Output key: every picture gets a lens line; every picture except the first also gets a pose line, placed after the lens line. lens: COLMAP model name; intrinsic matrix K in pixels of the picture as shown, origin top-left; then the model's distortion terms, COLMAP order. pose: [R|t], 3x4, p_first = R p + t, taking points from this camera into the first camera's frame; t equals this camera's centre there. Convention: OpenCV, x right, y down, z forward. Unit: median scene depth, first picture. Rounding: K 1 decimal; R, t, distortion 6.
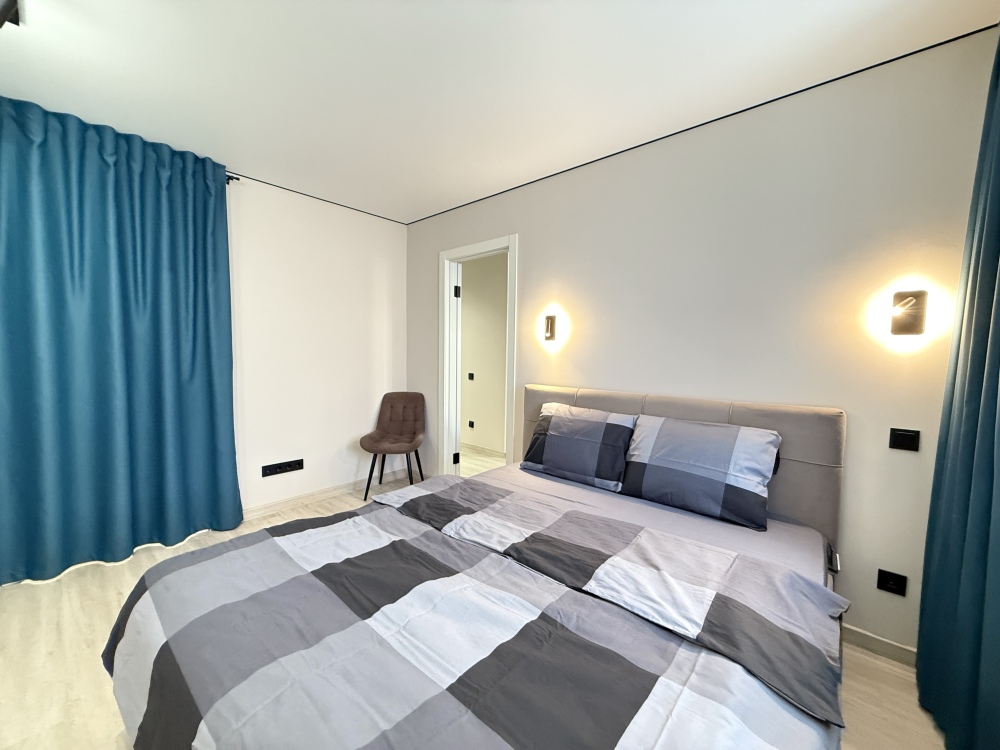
lens RADIAL K [[396.9, 0, 500.0], [0, 396.9, 375.0], [0, 0, 1]] dist [-0.001267, -0.000348]
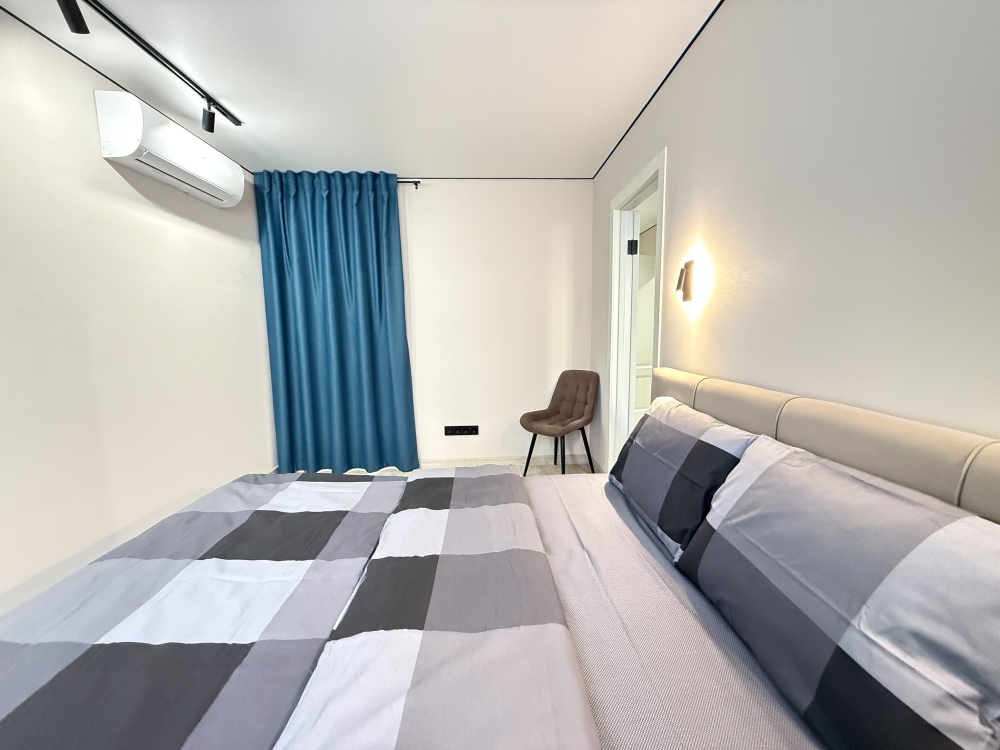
lens RADIAL K [[398.5, 0, 500.0], [0, 398.5, 375.0], [0, 0, 1]] dist [0.000488, -0.000174]
pose [[0.692066, 0.061492, -0.719210, 0.497279], [-0.022153, 0.997705, 0.063986, -0.001593], [0.721494, -0.028350, 0.691840, 0.421762]]
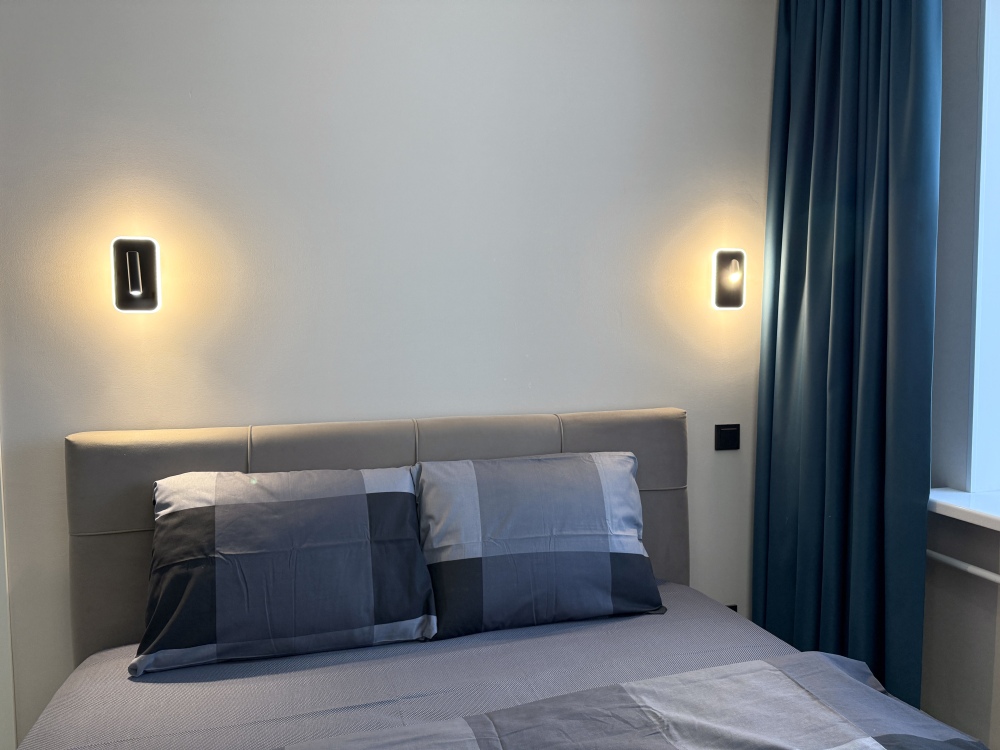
lens RADIAL K [[702.5, 0, 500.0], [0, 702.5, 375.0], [0, 0, 1]] dist [0.085742, -0.115870]
pose [[0.550571, -0.067051, 0.832091, -0.315648], [0.066352, 0.997130, 0.036447, -0.034292], [-0.832147, 0.035144, 0.553440, 0.445621]]
